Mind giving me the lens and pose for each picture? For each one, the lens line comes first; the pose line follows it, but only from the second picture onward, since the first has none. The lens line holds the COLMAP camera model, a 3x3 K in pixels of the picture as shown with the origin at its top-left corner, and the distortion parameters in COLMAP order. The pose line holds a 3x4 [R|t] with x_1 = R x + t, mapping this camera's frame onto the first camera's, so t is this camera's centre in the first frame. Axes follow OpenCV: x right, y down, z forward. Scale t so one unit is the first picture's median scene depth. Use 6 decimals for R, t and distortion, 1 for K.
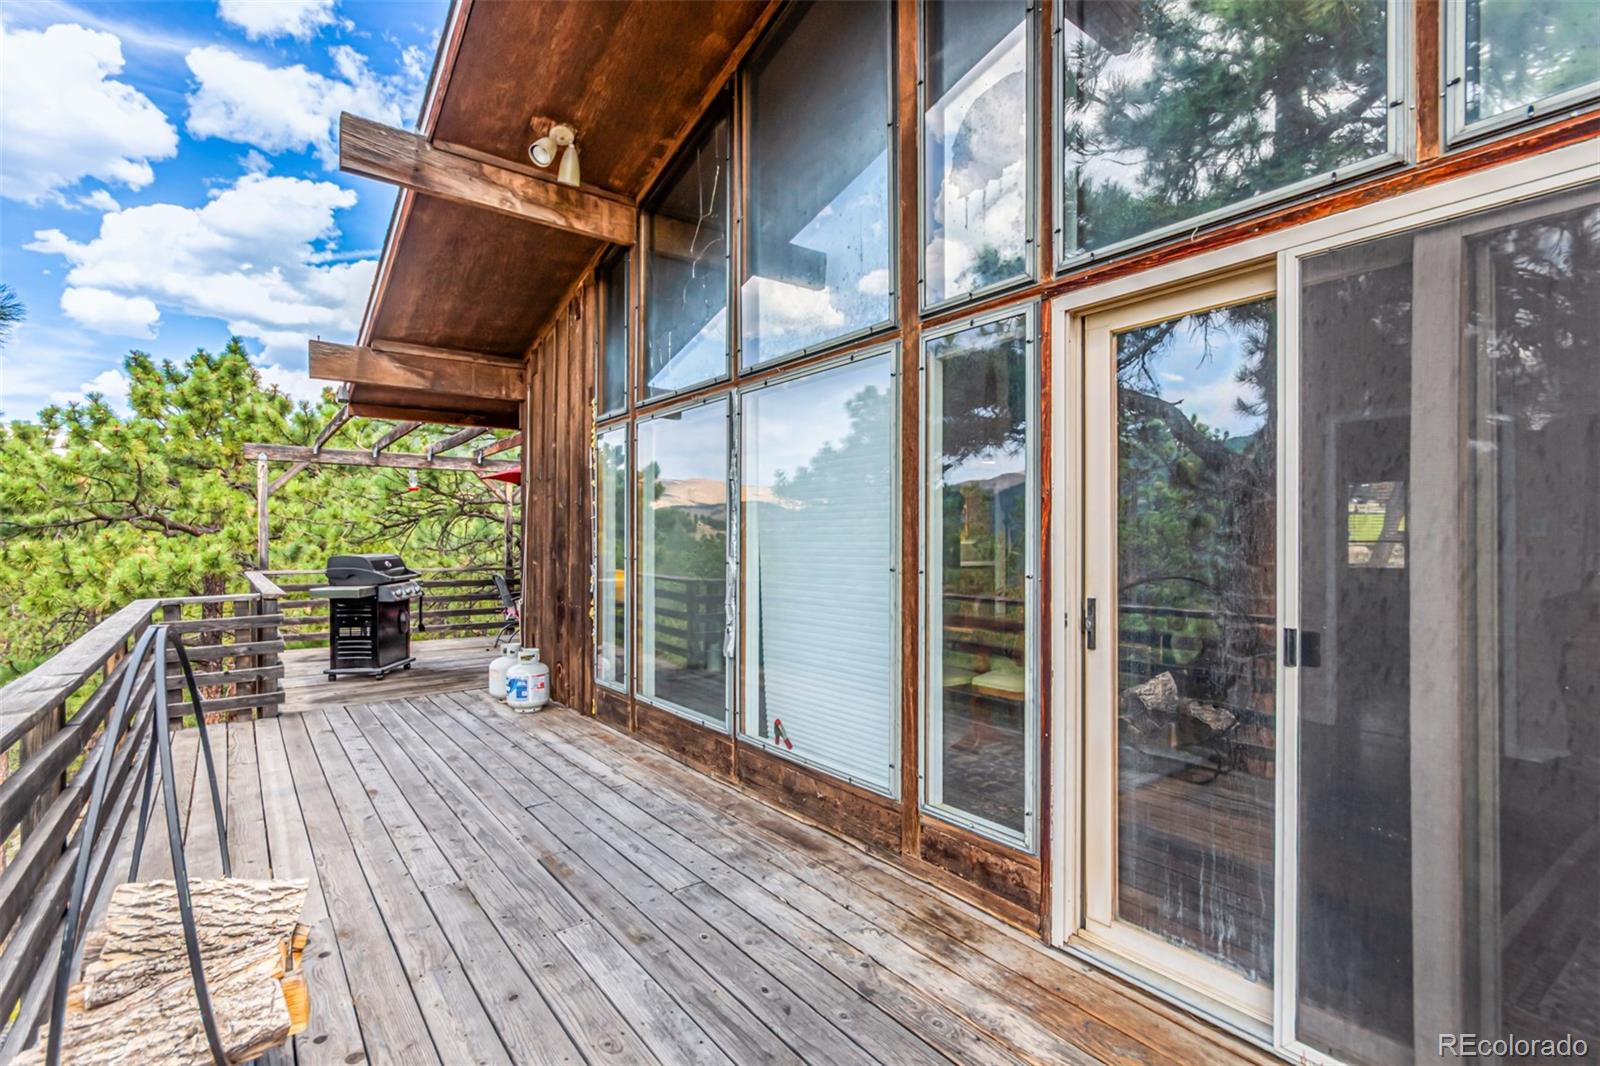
lens RADIAL K [[754.1, 0, 800.0], [0, 754.1, 533.0], [0, 0, 1]] dist [0.014988, 0.000184]
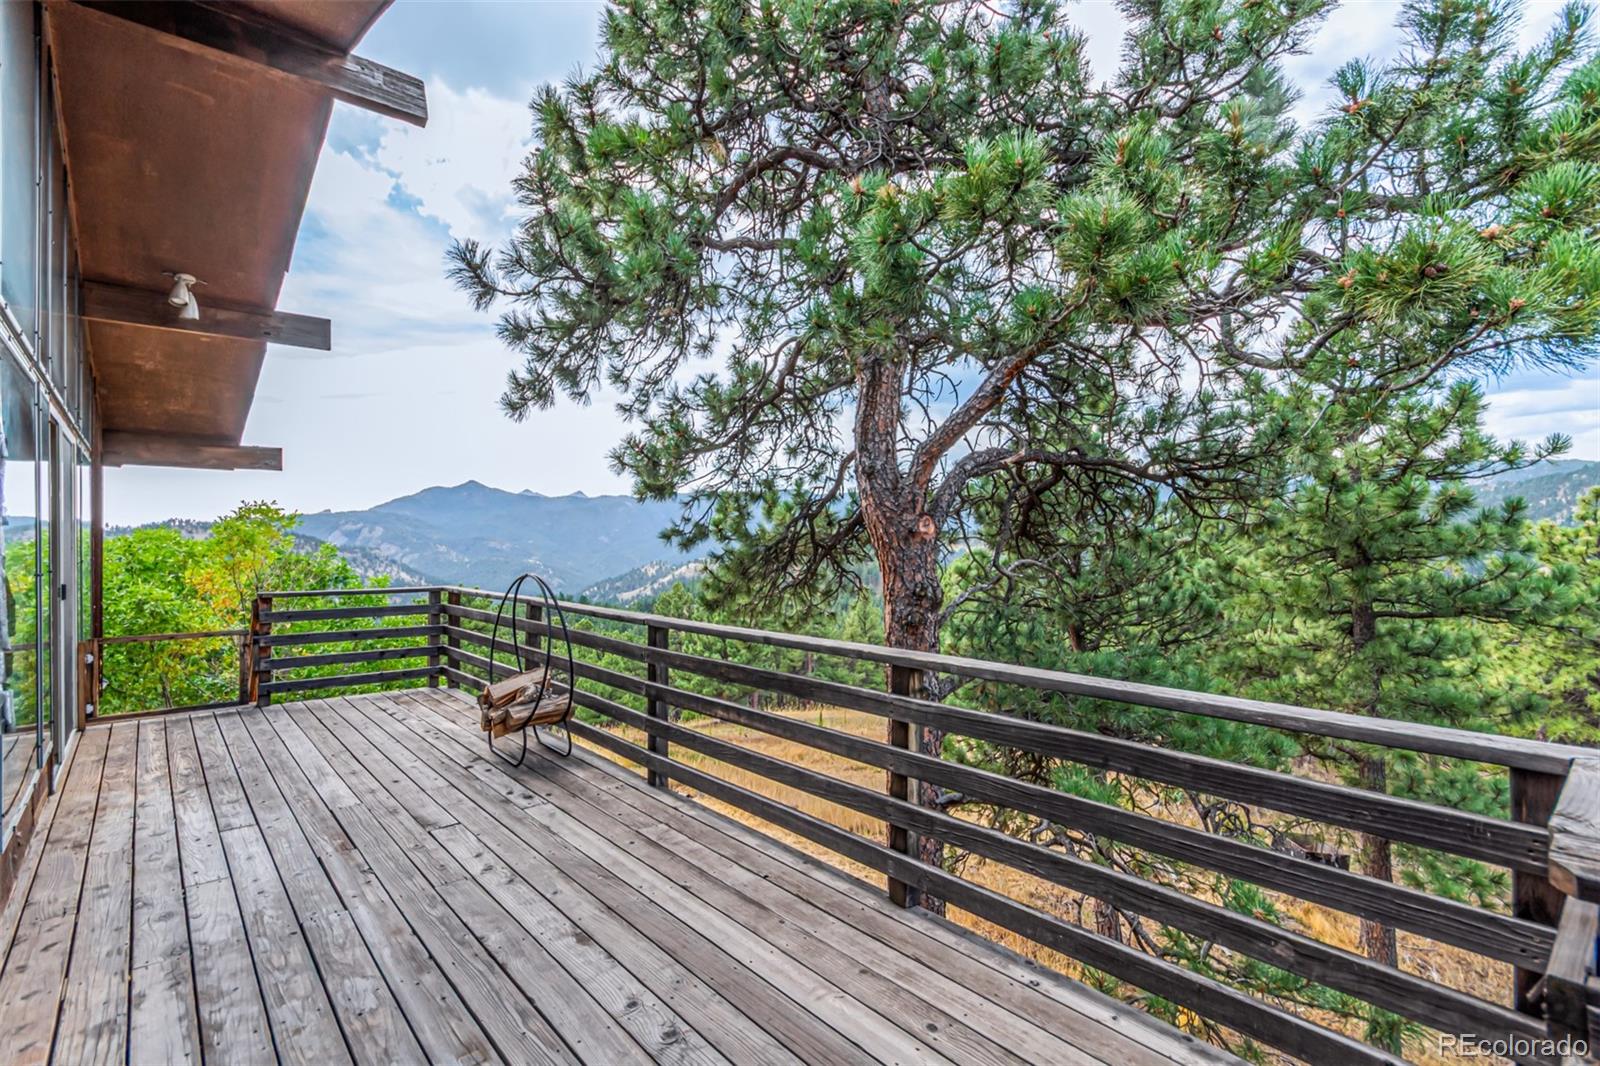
lens RADIAL K [[754.1, 0, 800.0], [0, 754.1, 533.0], [0, 0, 1]] dist [0.014988, 0.000184]
pose [[-0.997665, 0.002726, -0.068245, -0.751196], [0.003379, 0.999950, -0.009453, 0.005333], [0.068215, -0.009662, -0.997624, 1.769707]]
